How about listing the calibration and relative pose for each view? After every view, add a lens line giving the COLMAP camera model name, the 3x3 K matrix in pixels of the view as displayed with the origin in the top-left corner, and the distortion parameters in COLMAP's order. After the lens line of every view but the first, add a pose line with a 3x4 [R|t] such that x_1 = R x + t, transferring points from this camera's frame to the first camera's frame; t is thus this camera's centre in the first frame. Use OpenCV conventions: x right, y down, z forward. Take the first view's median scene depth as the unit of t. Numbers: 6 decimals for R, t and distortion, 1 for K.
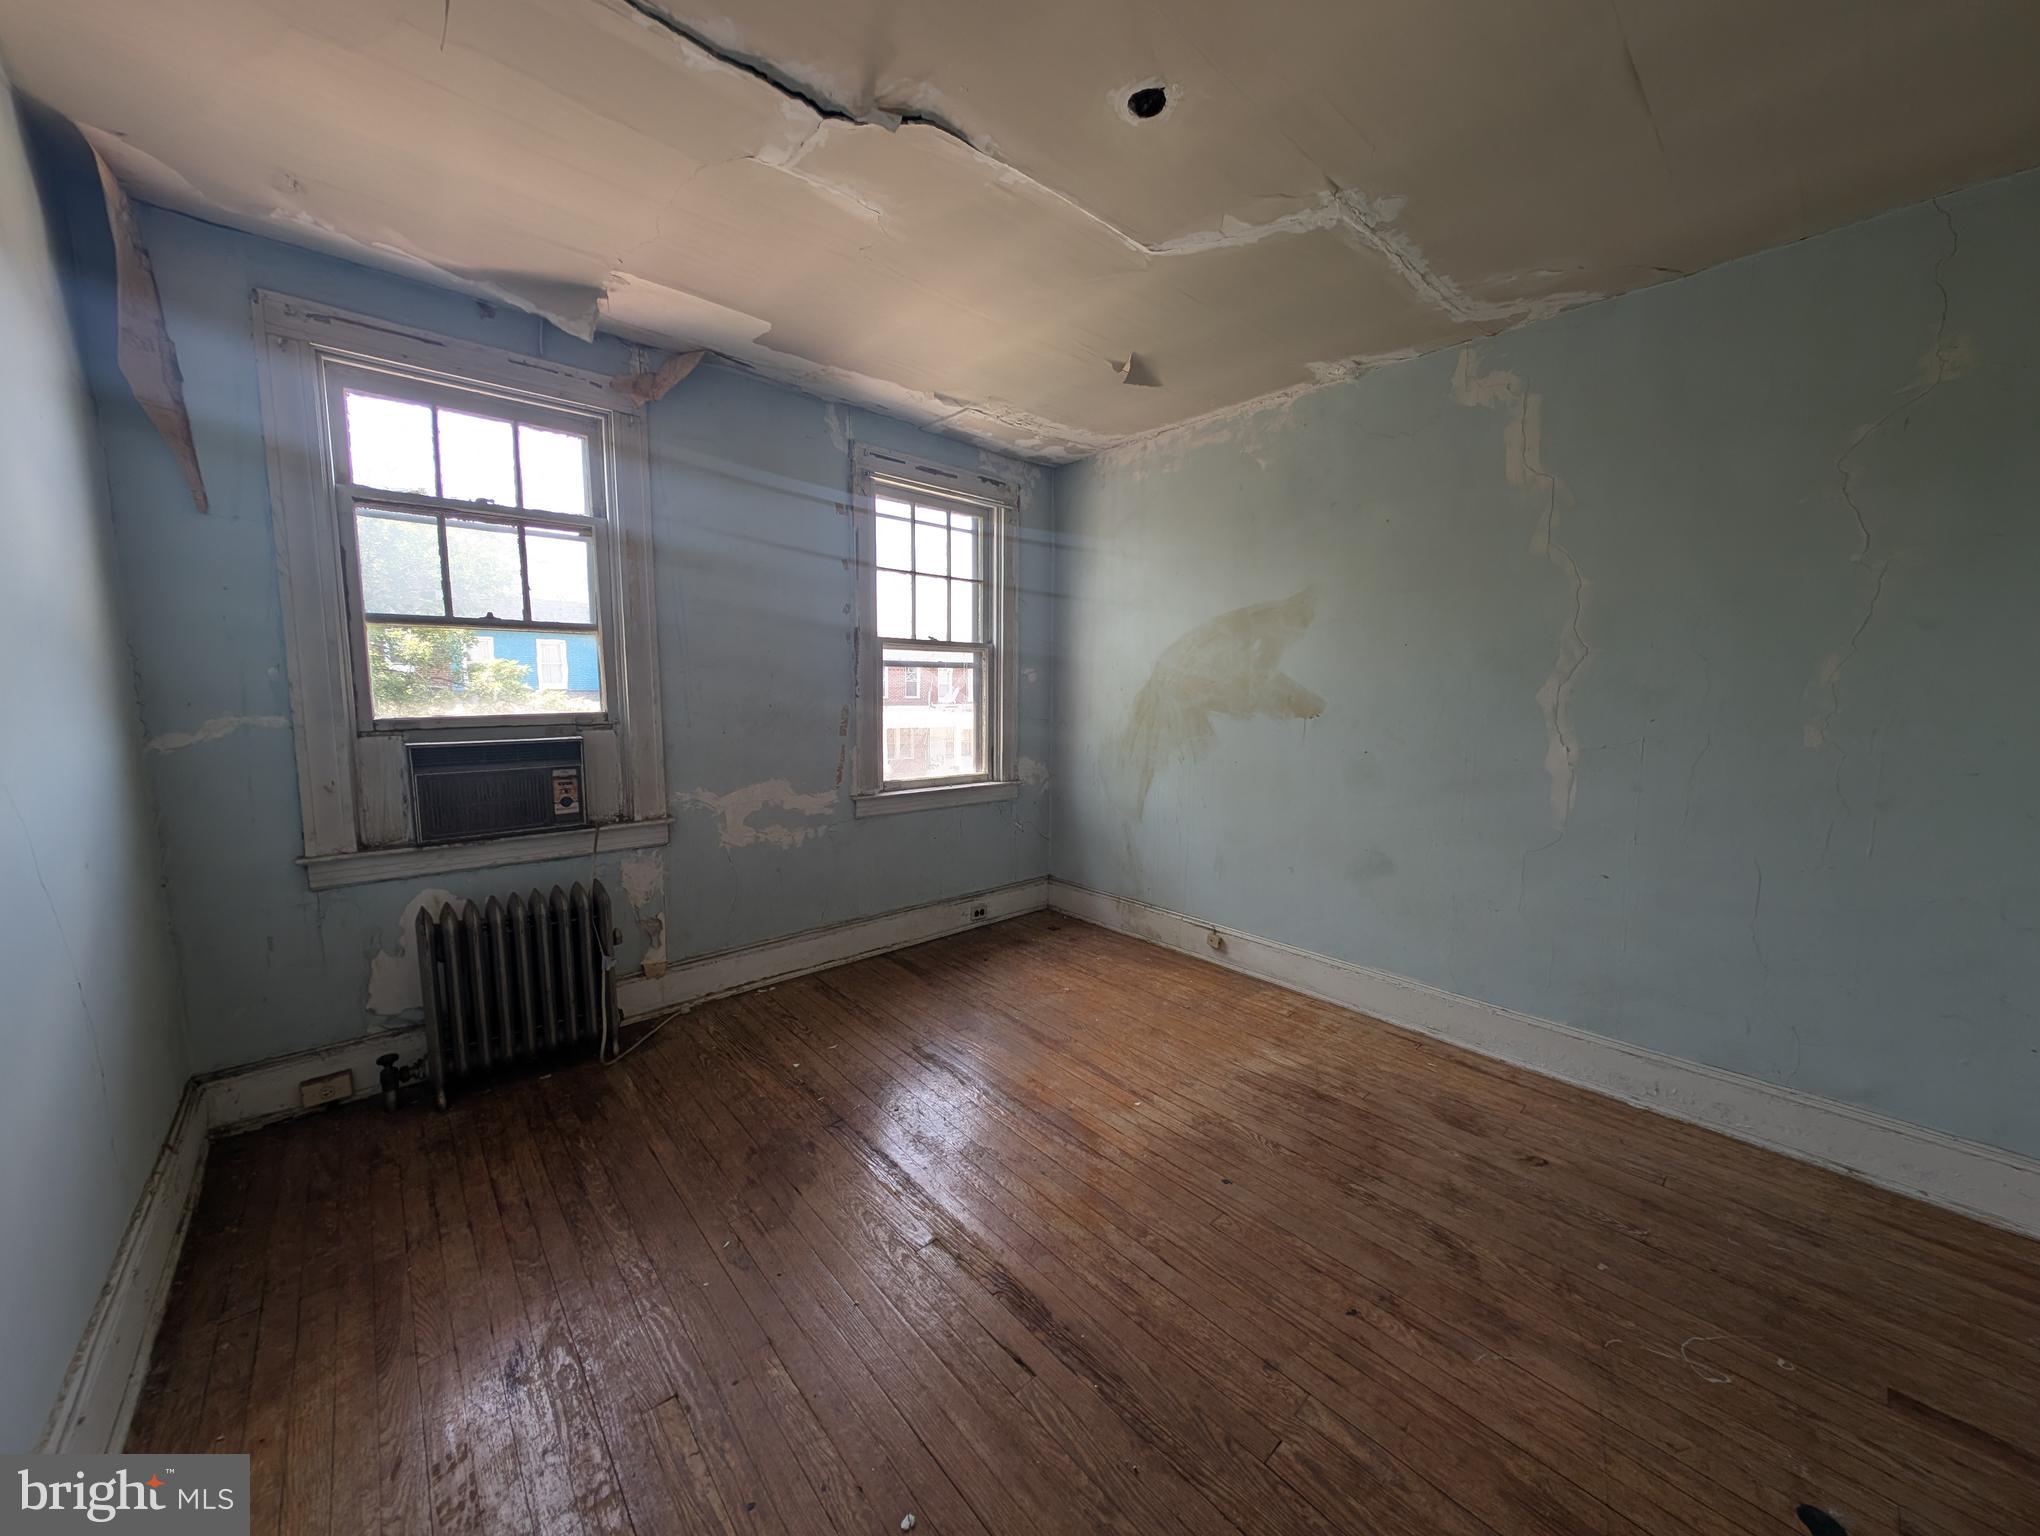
lens RADIAL K [[717.8, 0, 1026.2], [0, 717.8, 769.6], [0, 0, 1]] dist [0.001917, -0.002817]
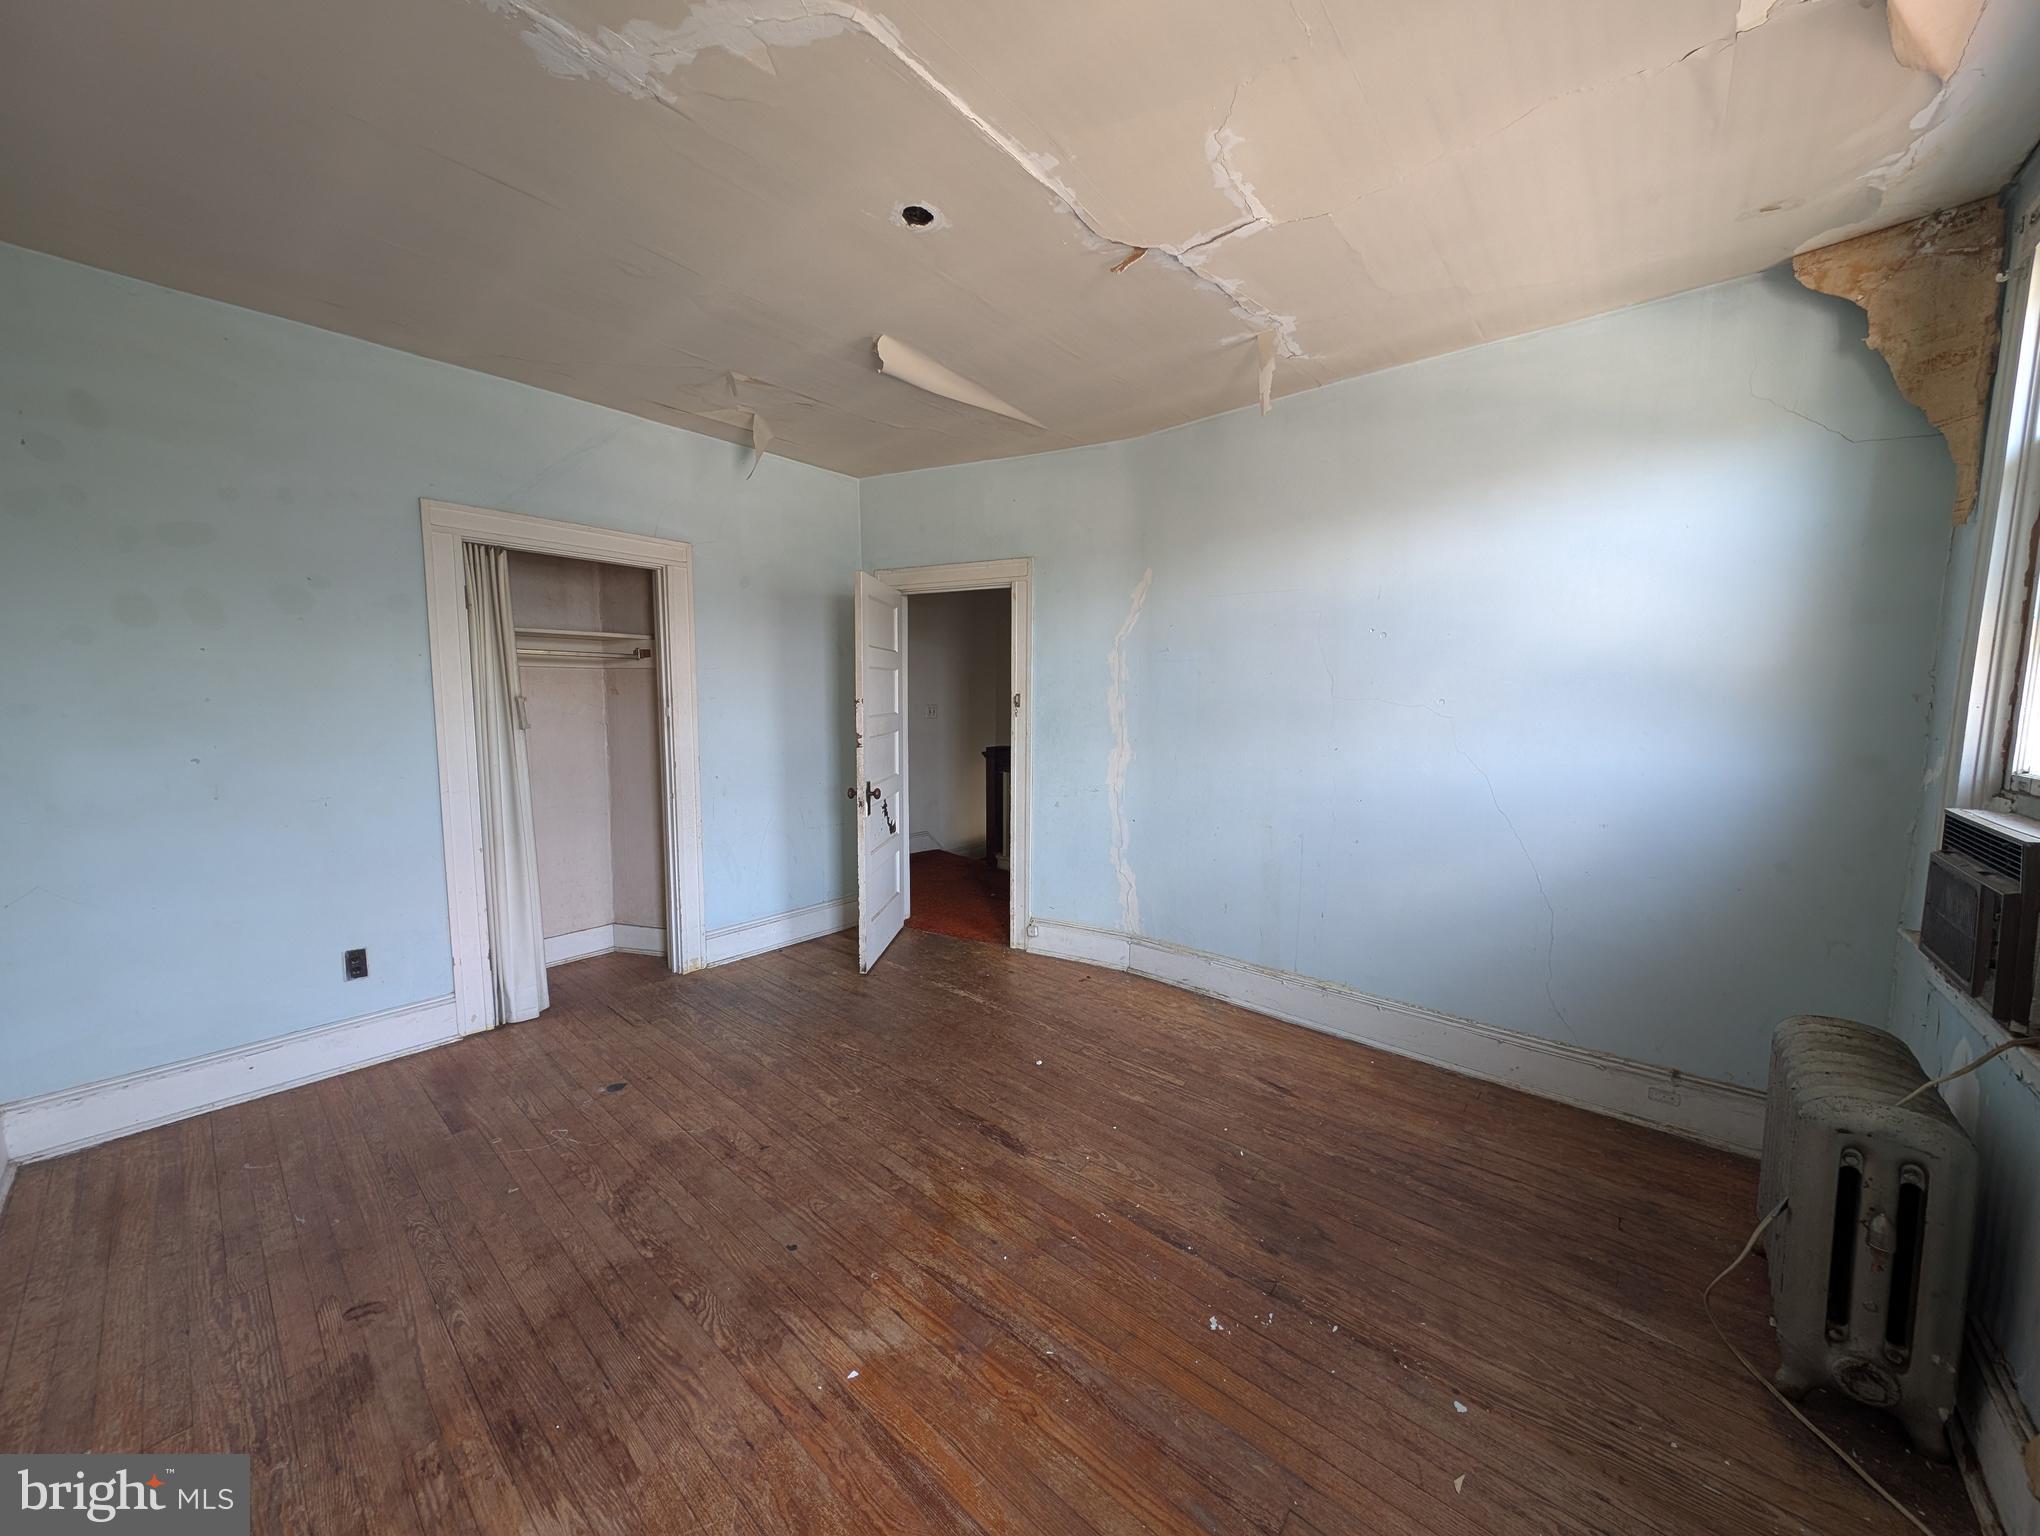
lens RADIAL K [[717.8, 0, 1020.3], [0, 717.8, 757.9], [0, 0, 1]] dist [0.001917, -0.002817]
pose [[-0.992976, -0.003000, -0.118278, 0.099476], [-0.028103, 0.977050, 0.211146, -0.225581], [0.114931, 0.212987, -0.970272, 1.739188]]
